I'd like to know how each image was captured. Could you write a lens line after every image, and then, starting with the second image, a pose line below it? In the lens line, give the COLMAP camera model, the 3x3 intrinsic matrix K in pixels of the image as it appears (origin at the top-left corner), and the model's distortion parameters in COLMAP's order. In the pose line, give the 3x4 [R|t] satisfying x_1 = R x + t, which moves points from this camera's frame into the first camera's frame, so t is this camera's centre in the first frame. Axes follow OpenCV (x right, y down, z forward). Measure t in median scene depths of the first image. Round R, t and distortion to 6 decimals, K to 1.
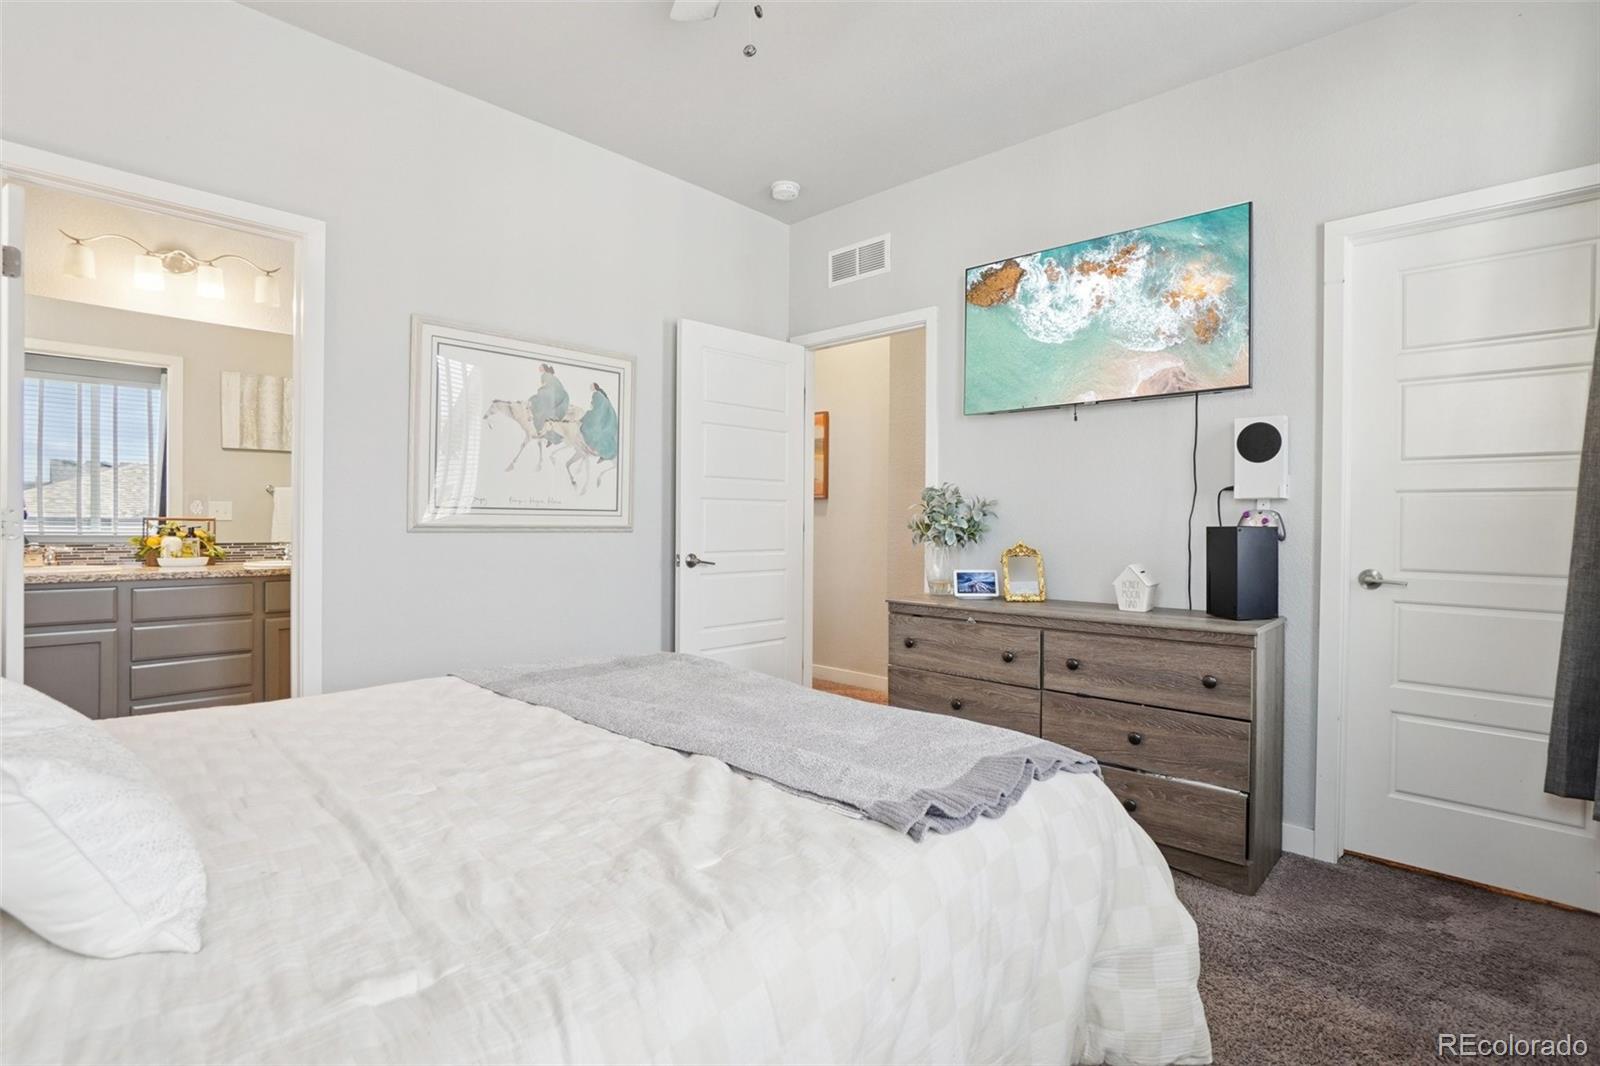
lens RADIAL K [[792.8, 0, 816.1], [0, 792.8, 530.8], [0, 0, 1]] dist [-0.019938, 0.004098]
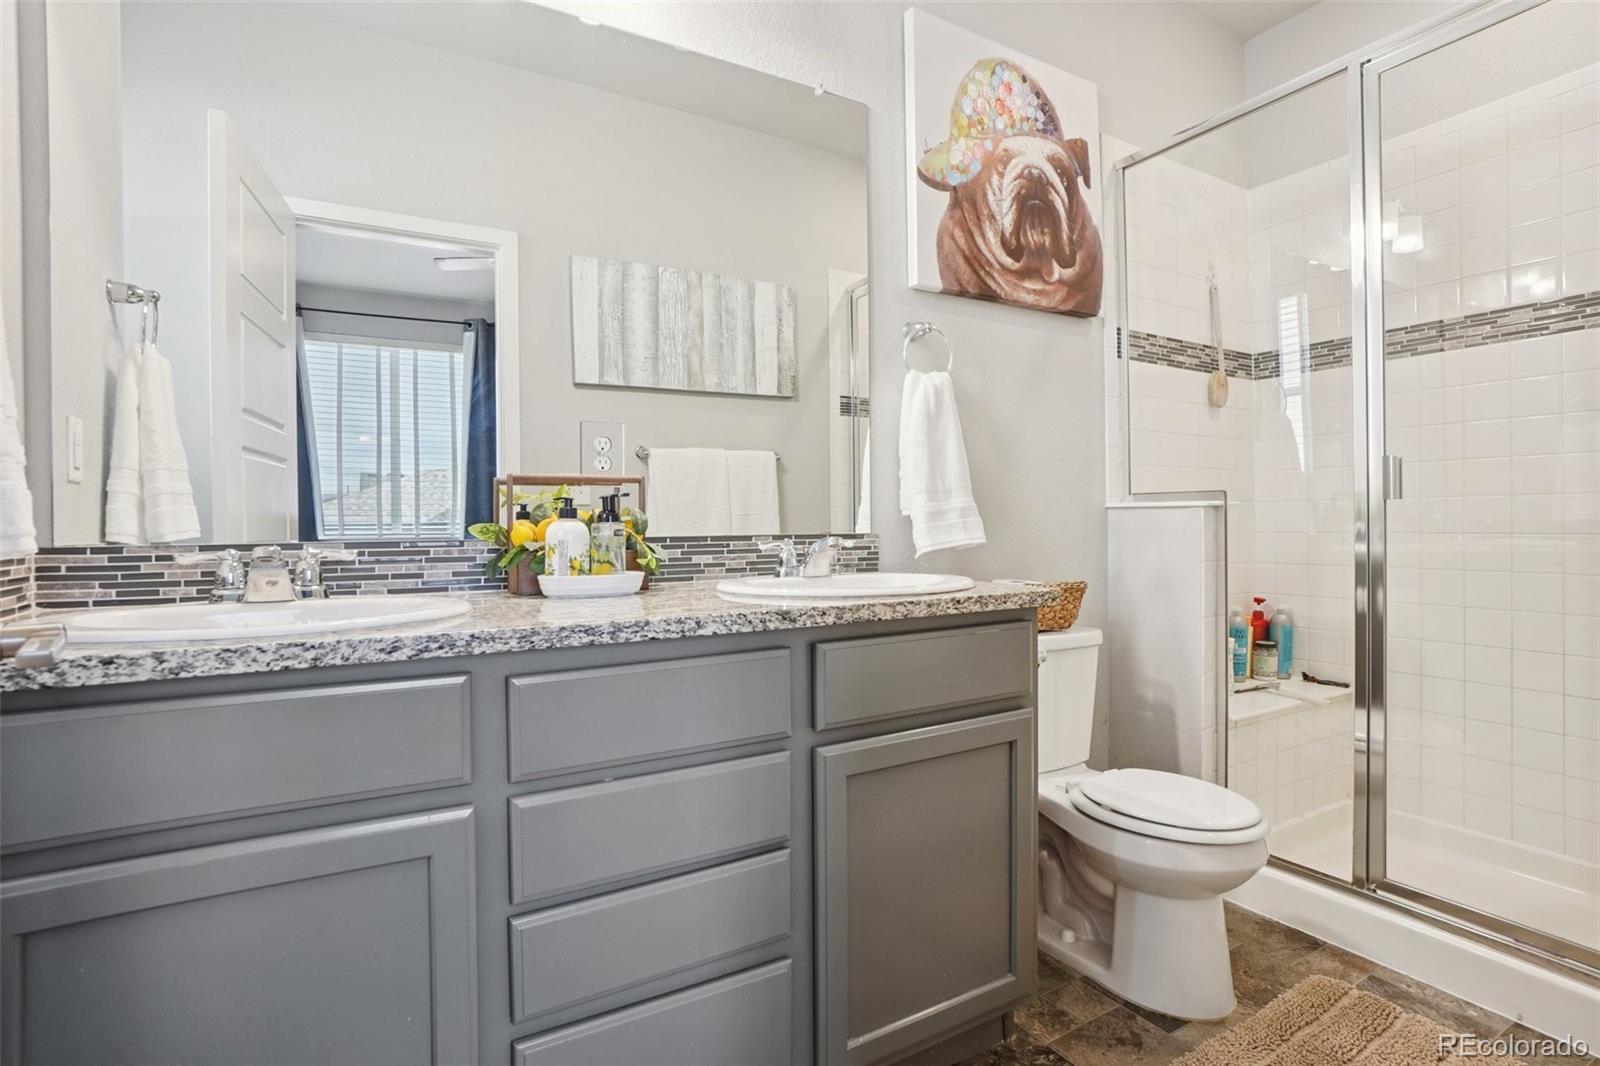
lens RADIAL K [[792.8, 0, 787.1], [0, 792.8, 532.8], [0, 0, 1]] dist [-0.019938, 0.004098]
pose [[0.960269, -0.016154, -0.278608, -0.596877], [0.015973, 0.999868, -0.002920, 0.016387], [0.278618, -0.001646, 0.960401, 0.639757]]
